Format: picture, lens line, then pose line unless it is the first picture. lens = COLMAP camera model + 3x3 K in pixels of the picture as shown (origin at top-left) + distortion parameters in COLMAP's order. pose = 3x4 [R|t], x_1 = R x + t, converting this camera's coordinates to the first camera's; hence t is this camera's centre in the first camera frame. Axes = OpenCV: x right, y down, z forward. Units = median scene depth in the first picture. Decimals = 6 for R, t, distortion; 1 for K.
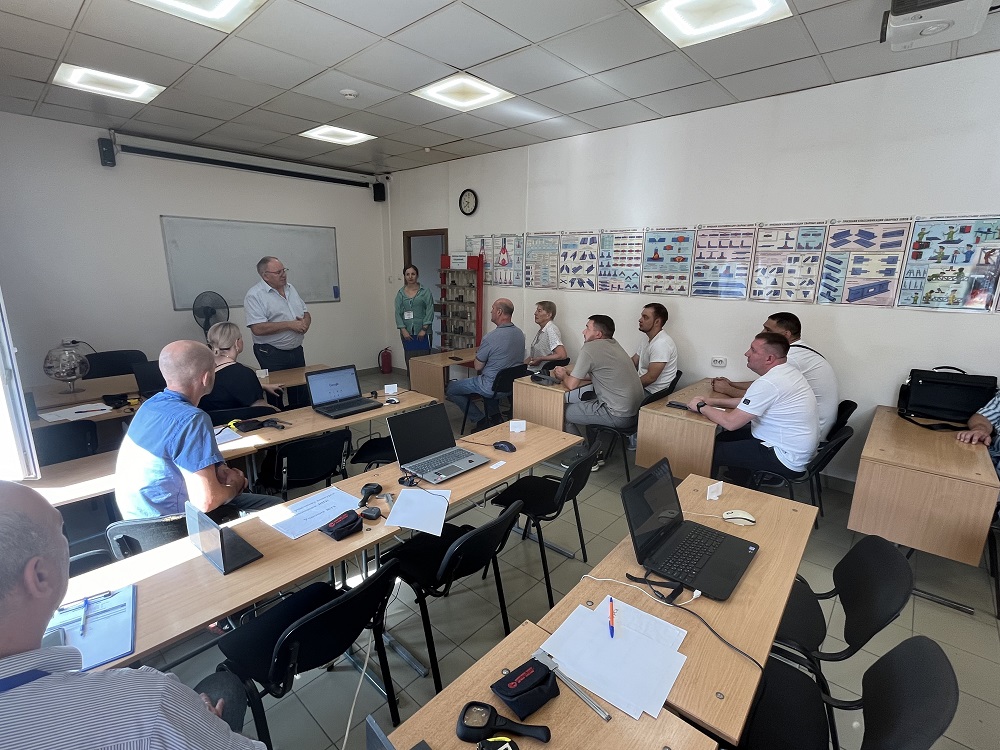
lens RADIAL K [[465.9, 0, 499.8], [0, 465.9, 371.2], [0, 0, 1]] dist [-0.005983, -0.000499]
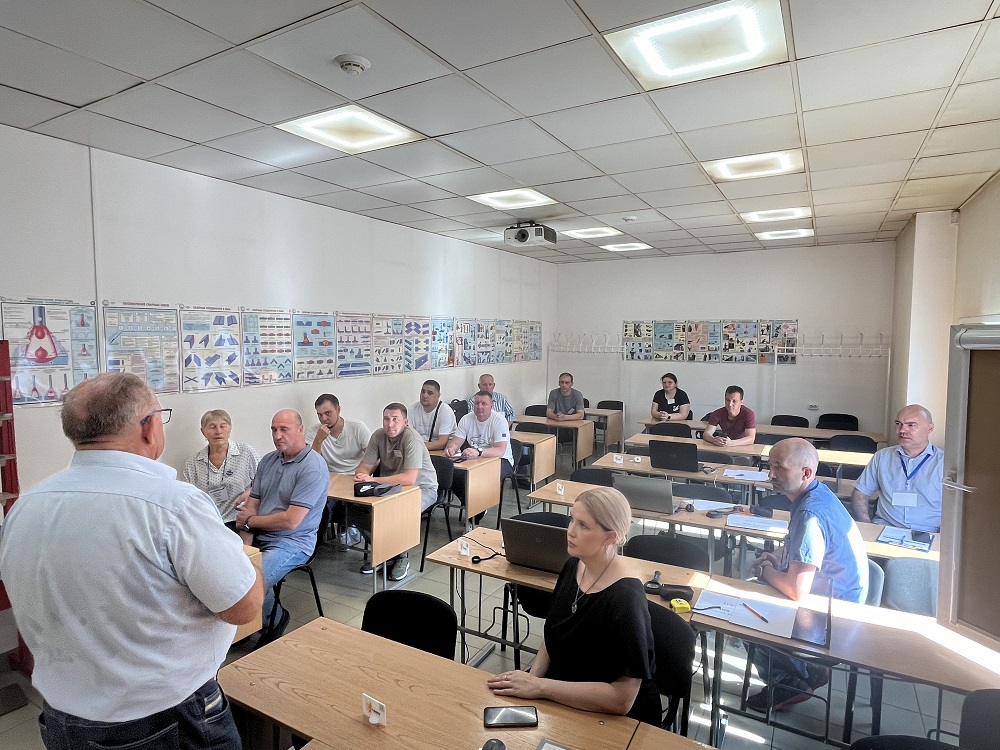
lens RADIAL K [[559.3, 0, 500.5], [0, 559.3, 375.7], [0, 0, 1]] dist [-0.039901, -0.000431]
pose [[-0.215942, -0.093462, 0.971923, -0.830693], [0.201555, 0.969703, 0.138030, -0.255604], [-0.955377, 0.225702, -0.190562, 0.863757]]
